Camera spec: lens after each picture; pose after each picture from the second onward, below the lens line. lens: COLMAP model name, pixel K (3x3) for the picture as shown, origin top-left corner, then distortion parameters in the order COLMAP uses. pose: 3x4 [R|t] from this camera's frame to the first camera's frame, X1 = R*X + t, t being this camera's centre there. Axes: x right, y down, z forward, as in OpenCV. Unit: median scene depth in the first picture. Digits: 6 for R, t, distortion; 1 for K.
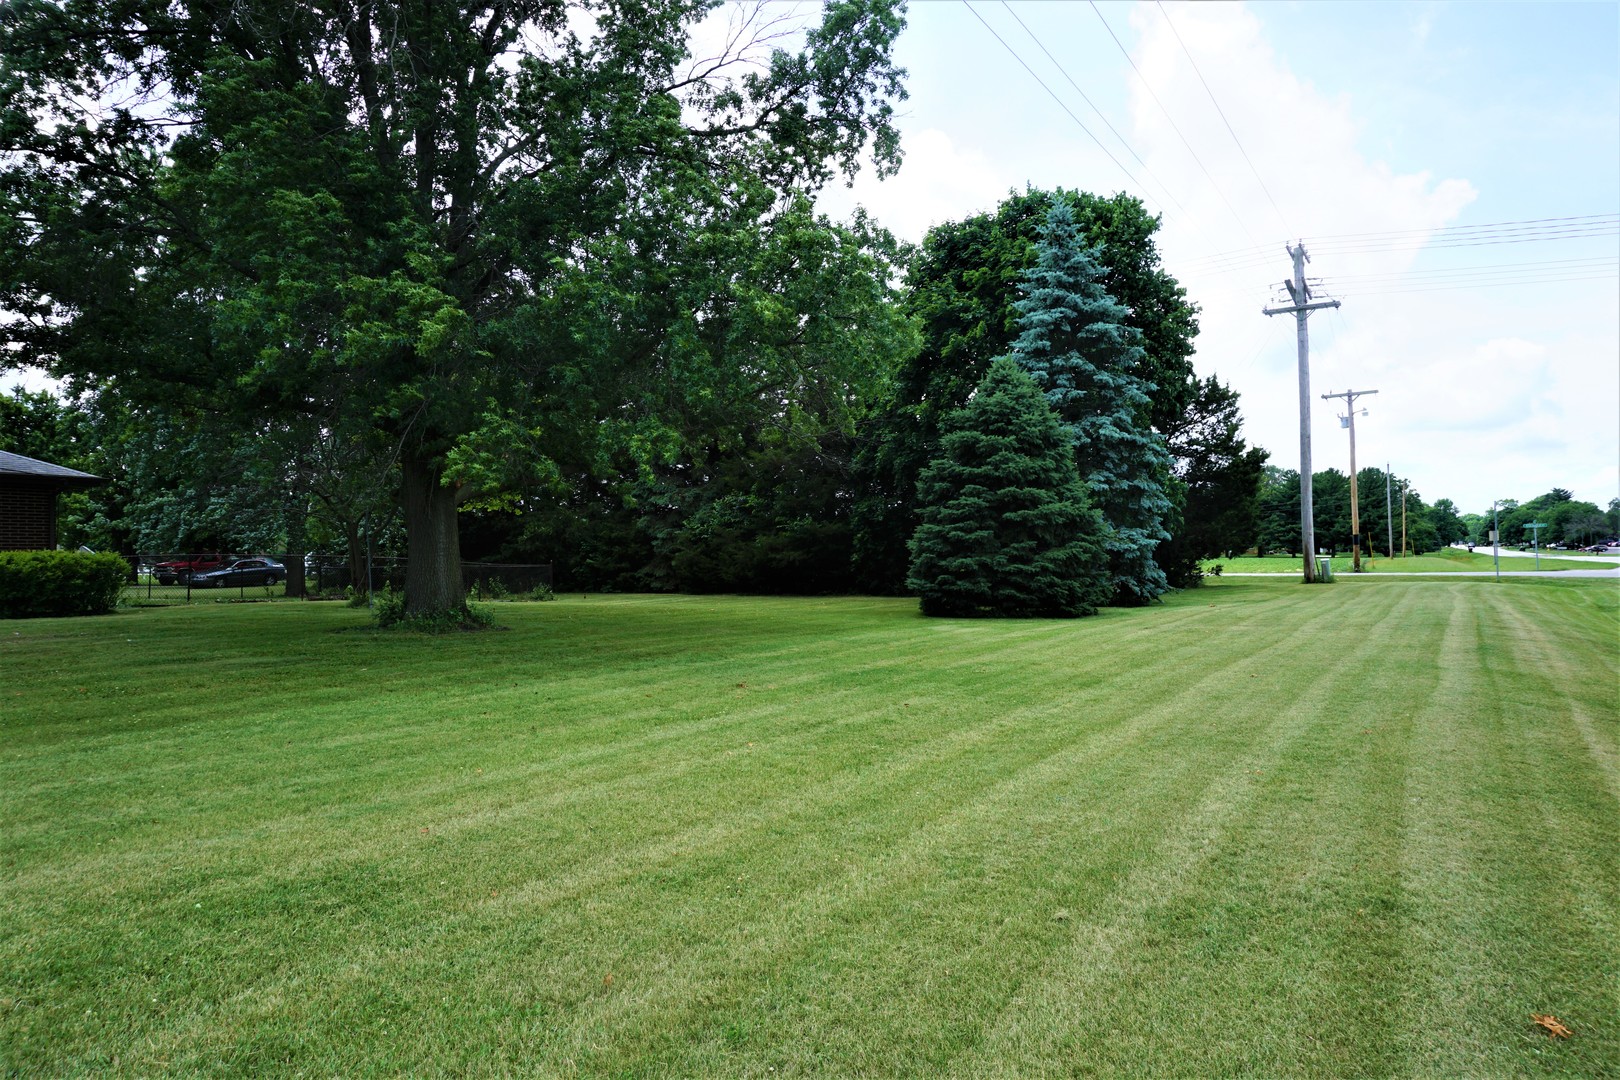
lens RADIAL K [[1075.5, 0, 809.4], [0, 1075.5, 538.0], [0, 0, 1]] dist [-0.050270, 0.032260]
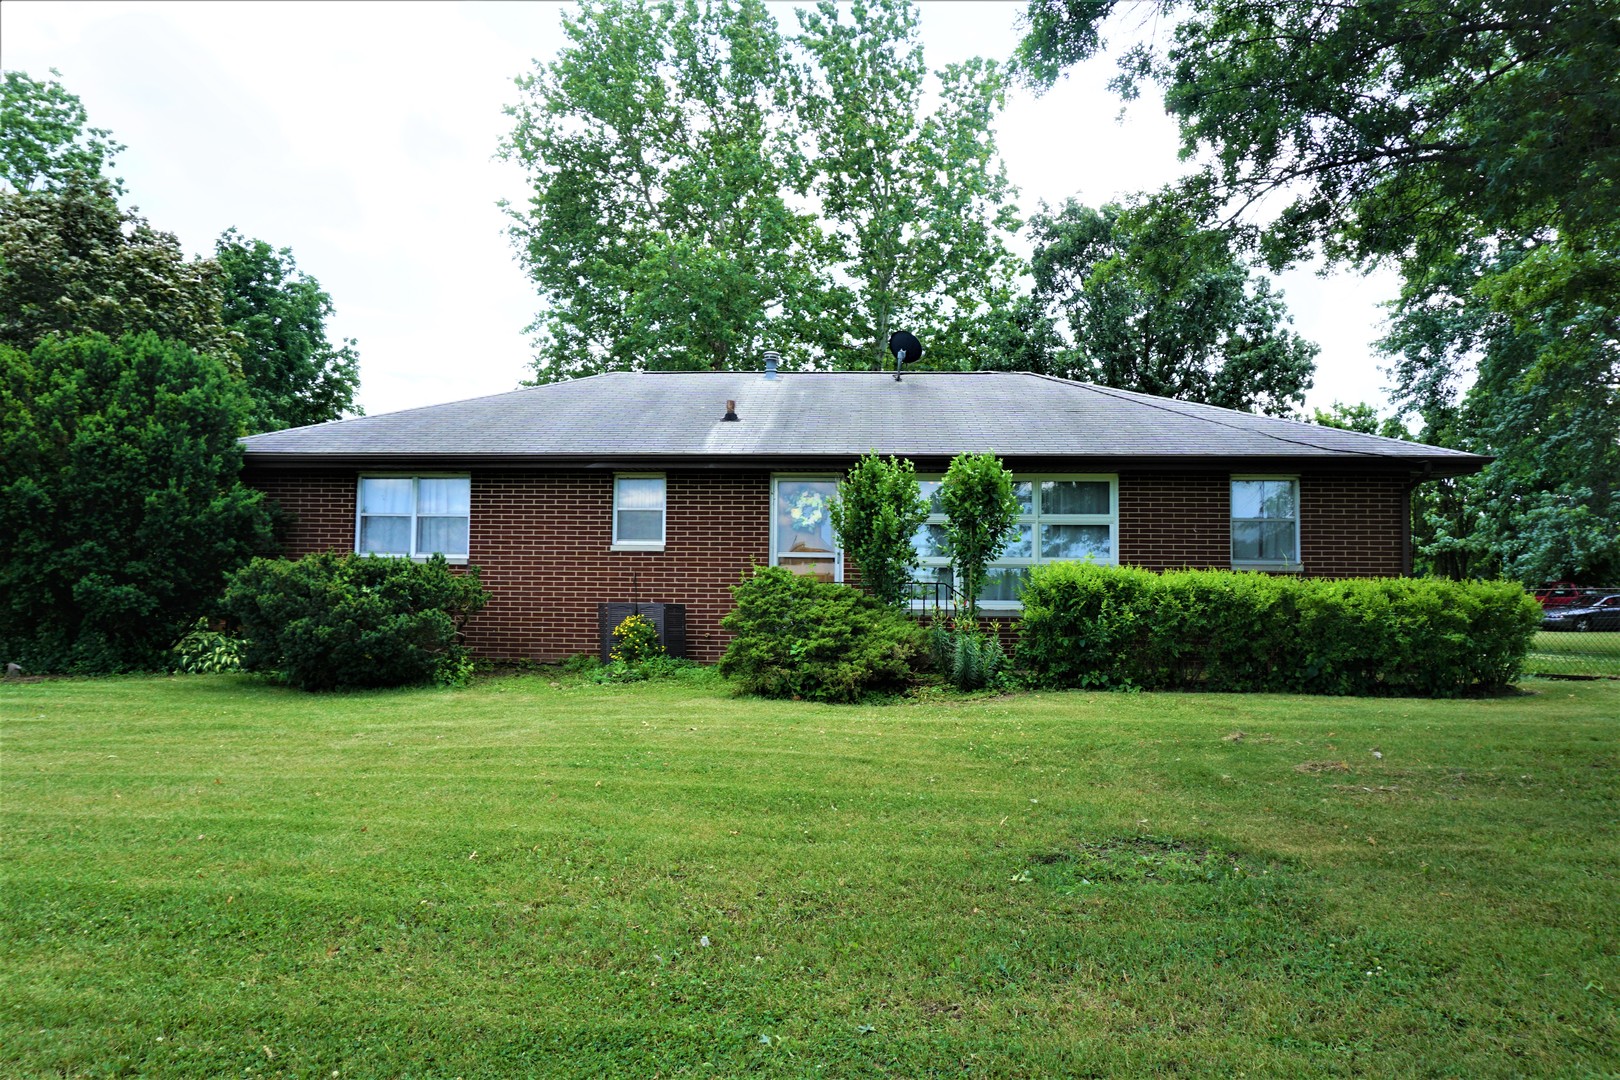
lens RADIAL K [[1075.5, 0, 809.4], [0, 1075.5, 538.0], [0, 0, 1]] dist [-0.050270, 0.032260]
pose [[0.454759, -0.016379, -0.890464, -0.327872], [-0.007758, 0.999720, -0.022350, 0.004517], [0.890581, 0.017072, 0.454505, 0.415253]]
